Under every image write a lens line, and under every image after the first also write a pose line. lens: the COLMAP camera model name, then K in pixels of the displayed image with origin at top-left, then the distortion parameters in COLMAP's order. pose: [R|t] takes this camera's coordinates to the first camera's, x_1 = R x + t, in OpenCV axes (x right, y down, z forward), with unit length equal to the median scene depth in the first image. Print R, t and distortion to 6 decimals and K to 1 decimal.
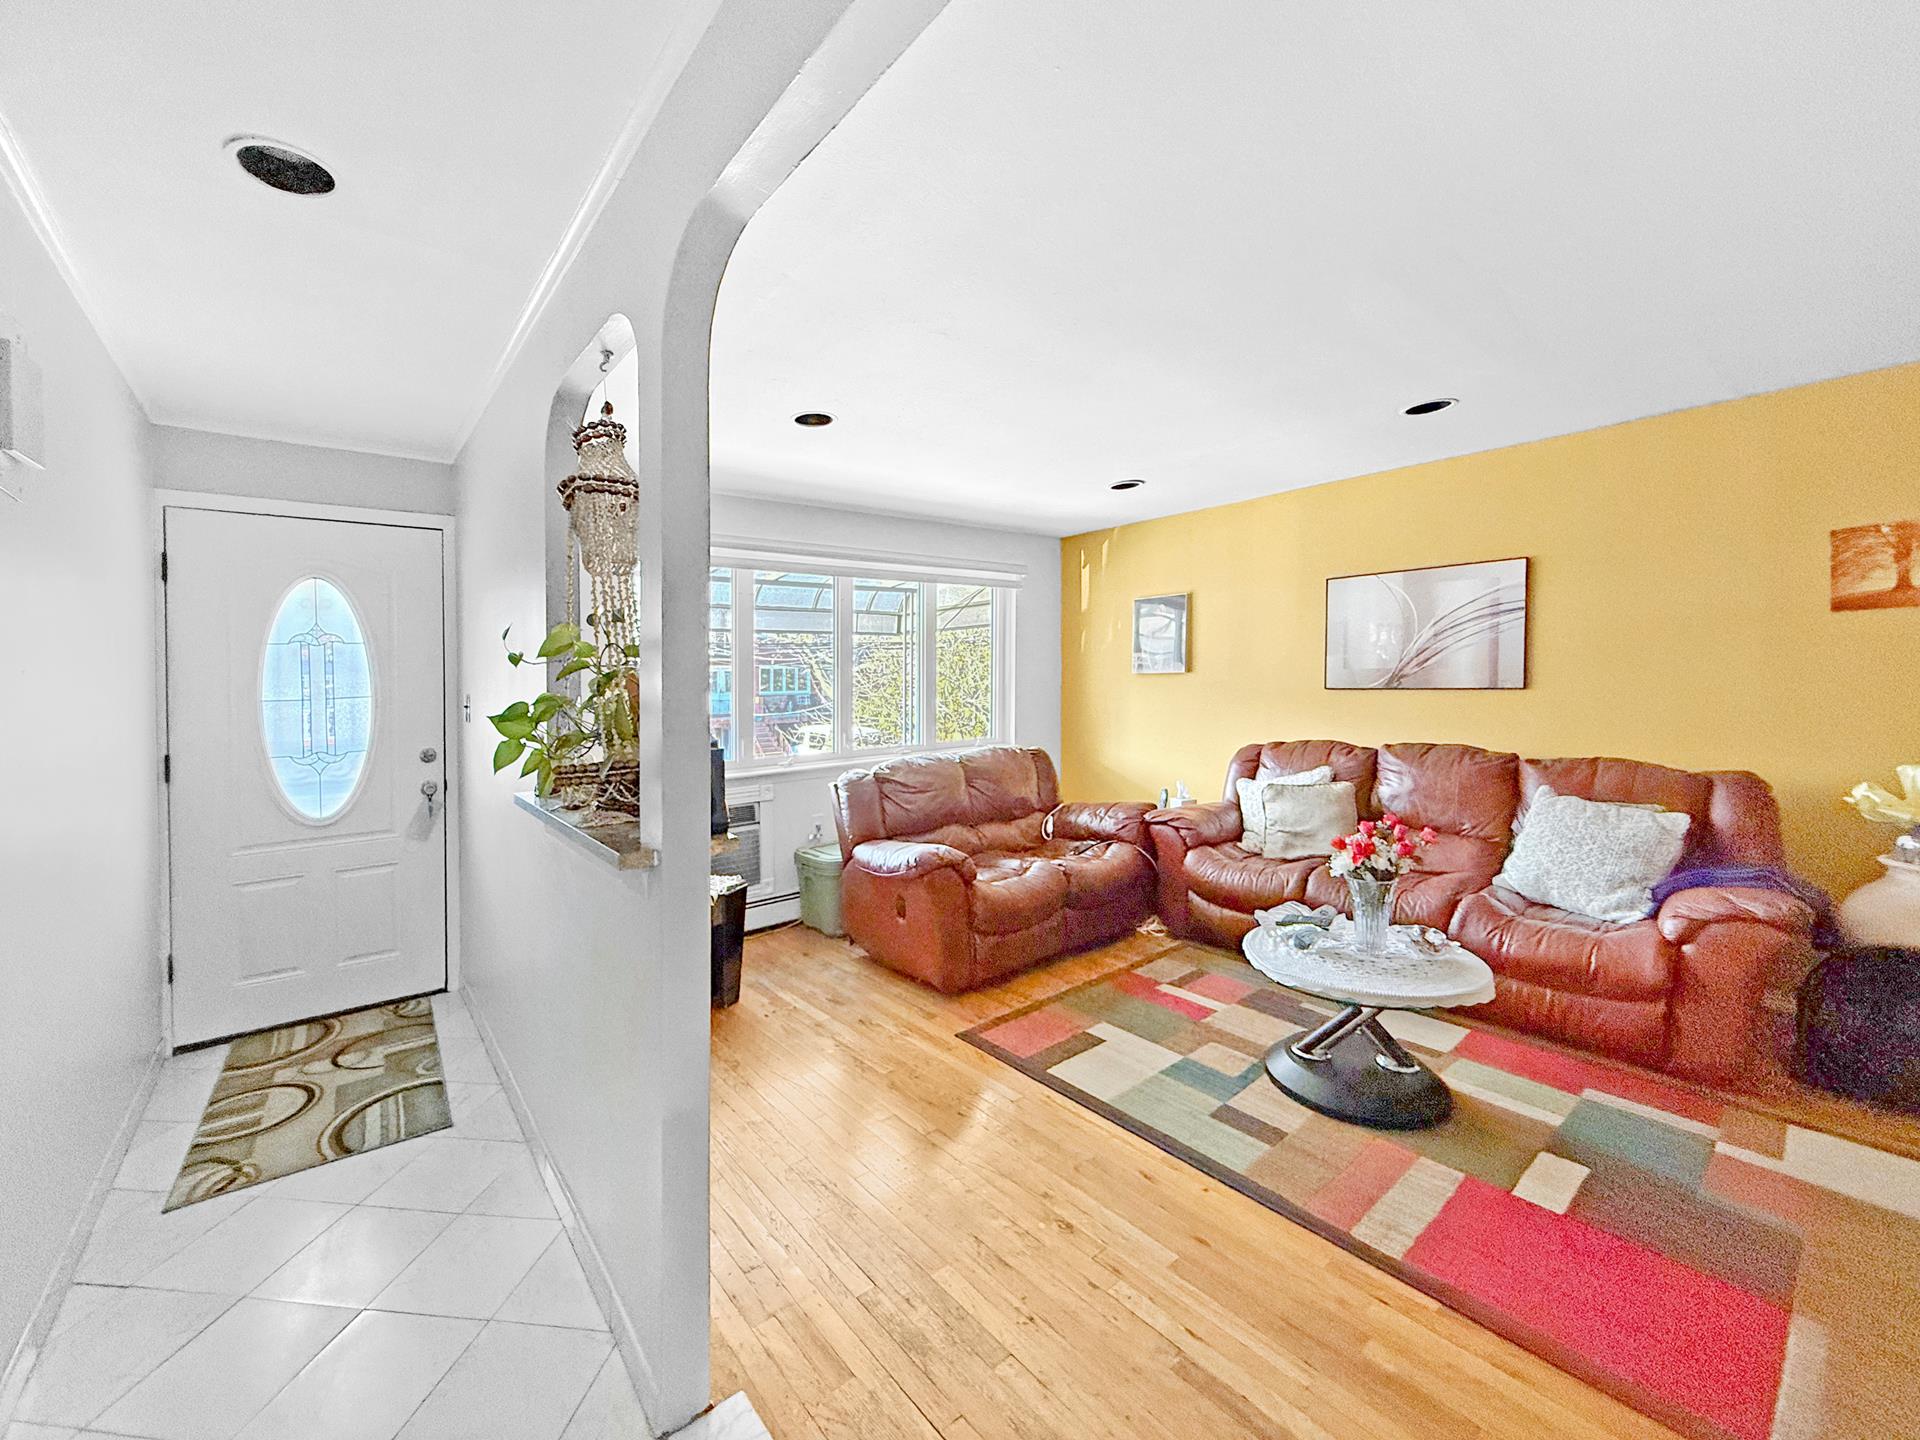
lens RADIAL K [[770.9, 0, 899.8], [0, 770.9, 694.5], [0, 0, 1]] dist [0.000558, 0.000099]
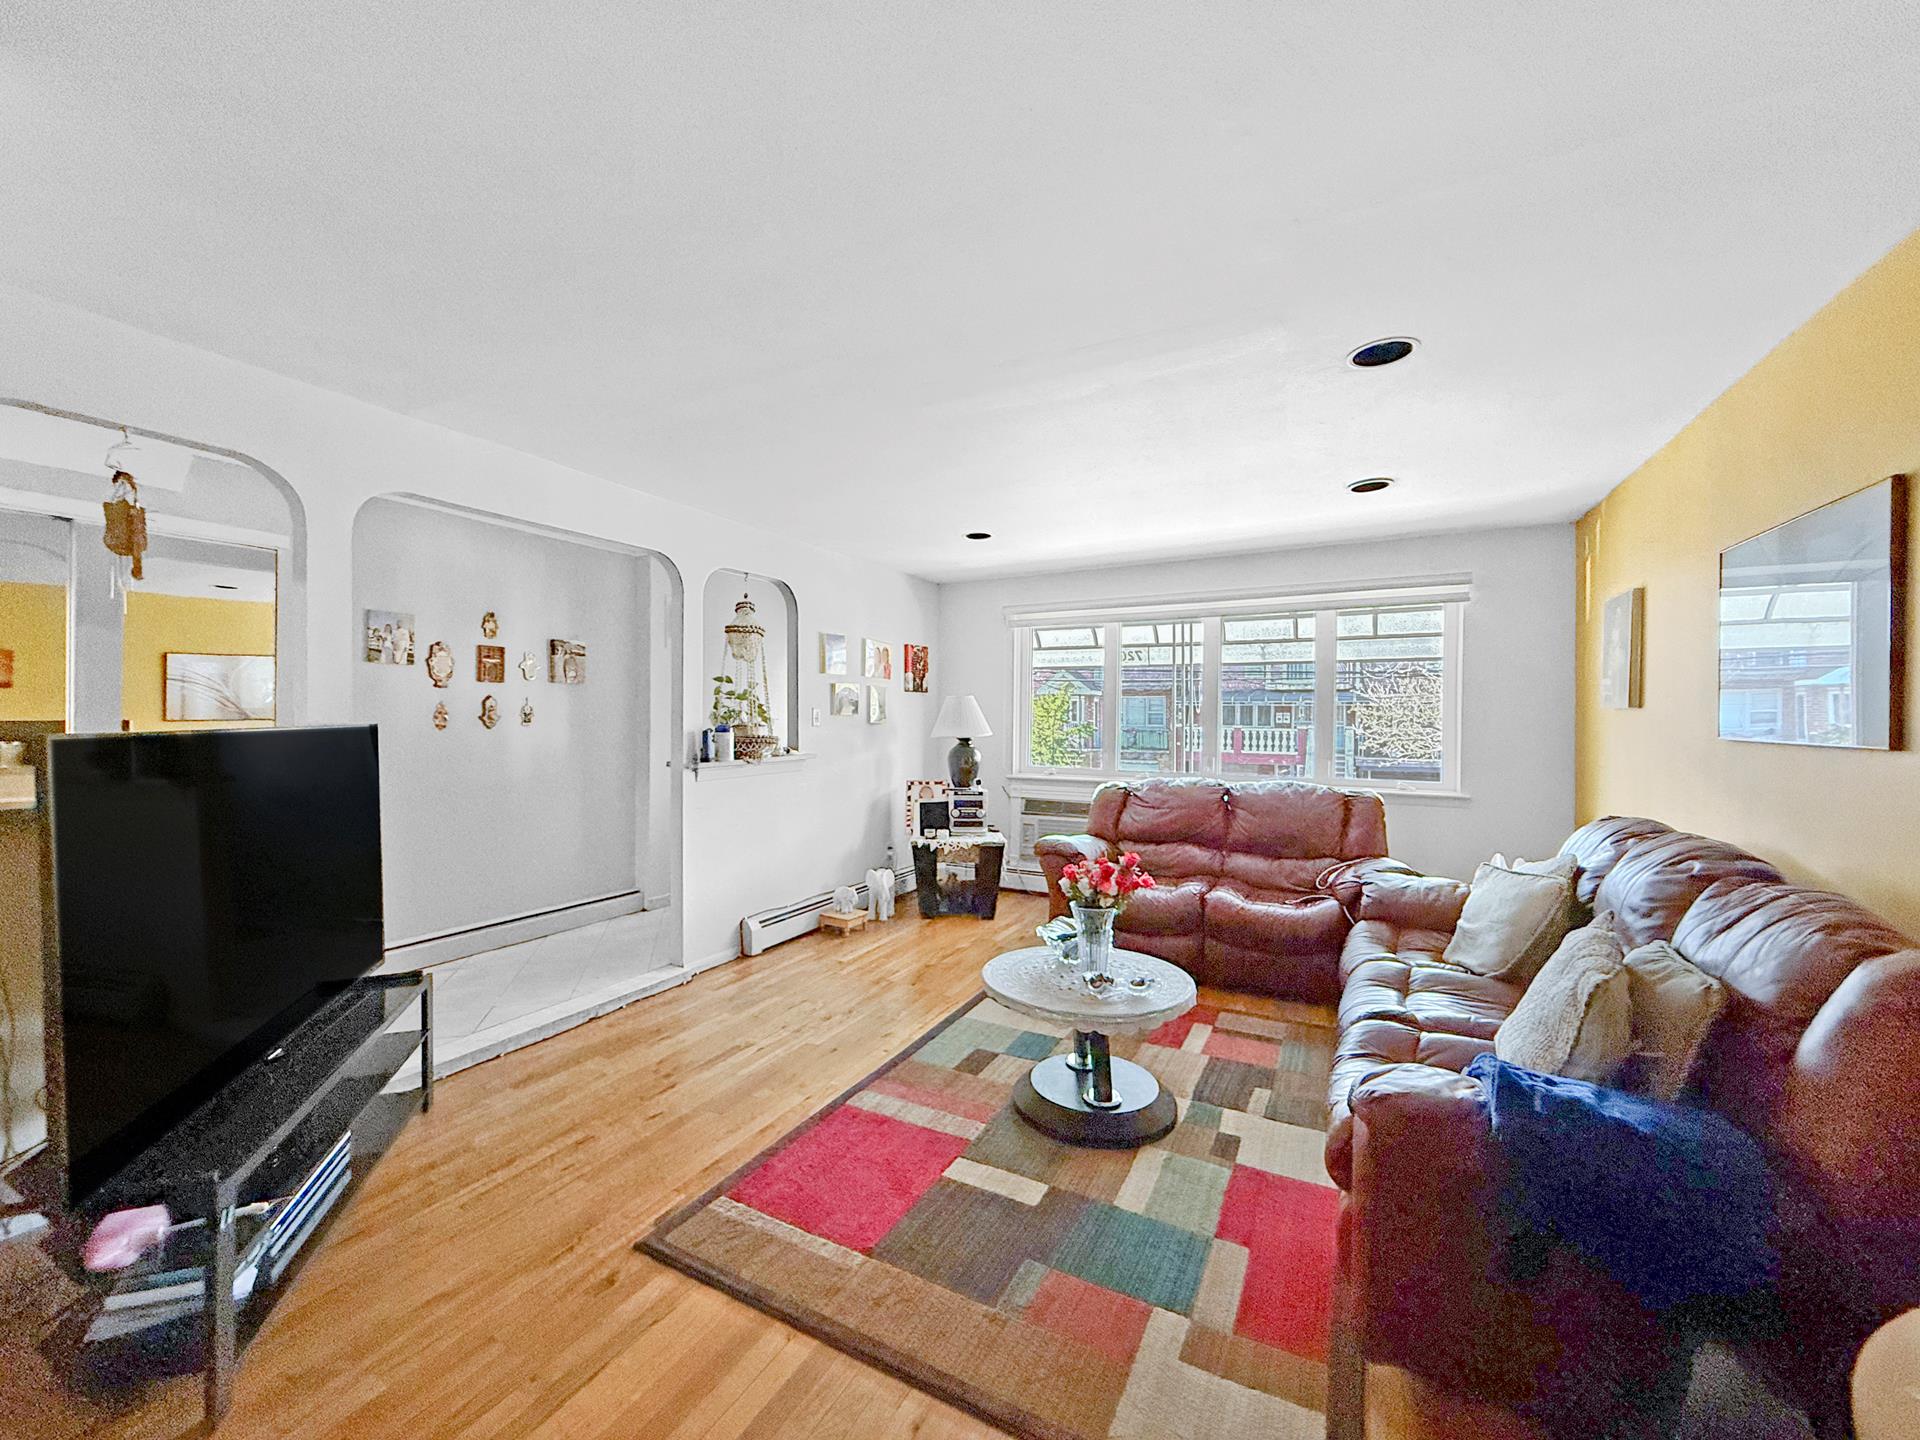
lens RADIAL K [[764.6, 0, 960.5], [0, 764.6, 715.4], [0, 0, 1]] dist [-0.000209, -0.000168]
pose [[0.417929, 0.023092, -0.908186, 1.160314], [-0.030350, 0.999474, 0.011447, -0.018397], [0.907972, 0.022780, 0.418410, 0.322506]]
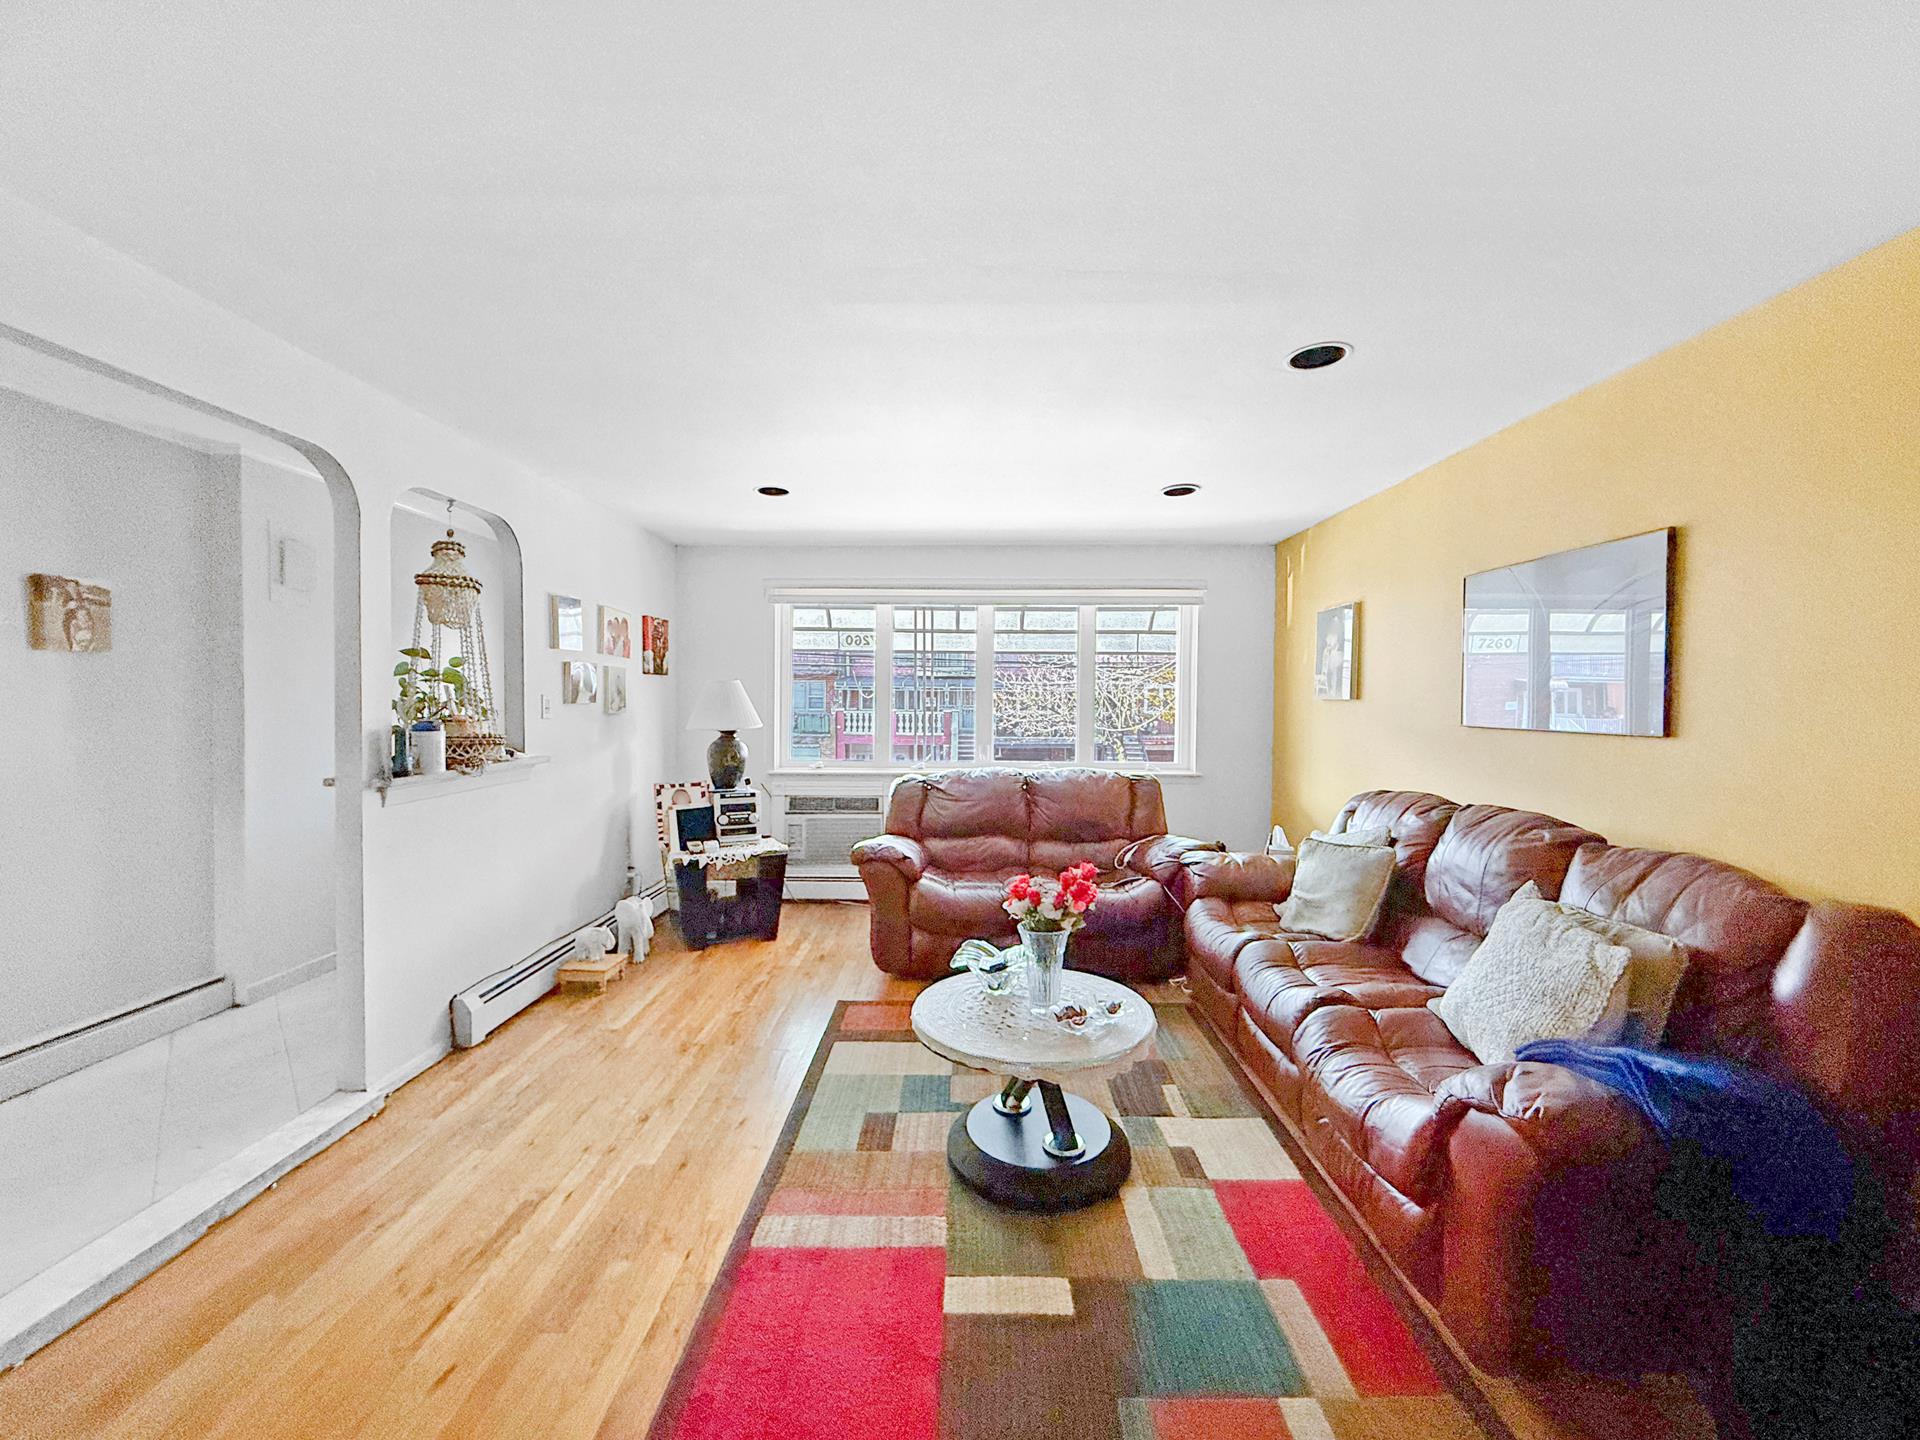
lens RADIAL K [[747.2, 0, 963.3], [0, 747.2, 713.0], [0, 0, 1]] dist [0.000147, 0.000084]
pose [[0.793305, 0.036587, -0.607724, 0.840028], [-0.034594, 0.999289, 0.015002, -0.017676], [0.607841, 0.009122, 0.794007, 0.197878]]
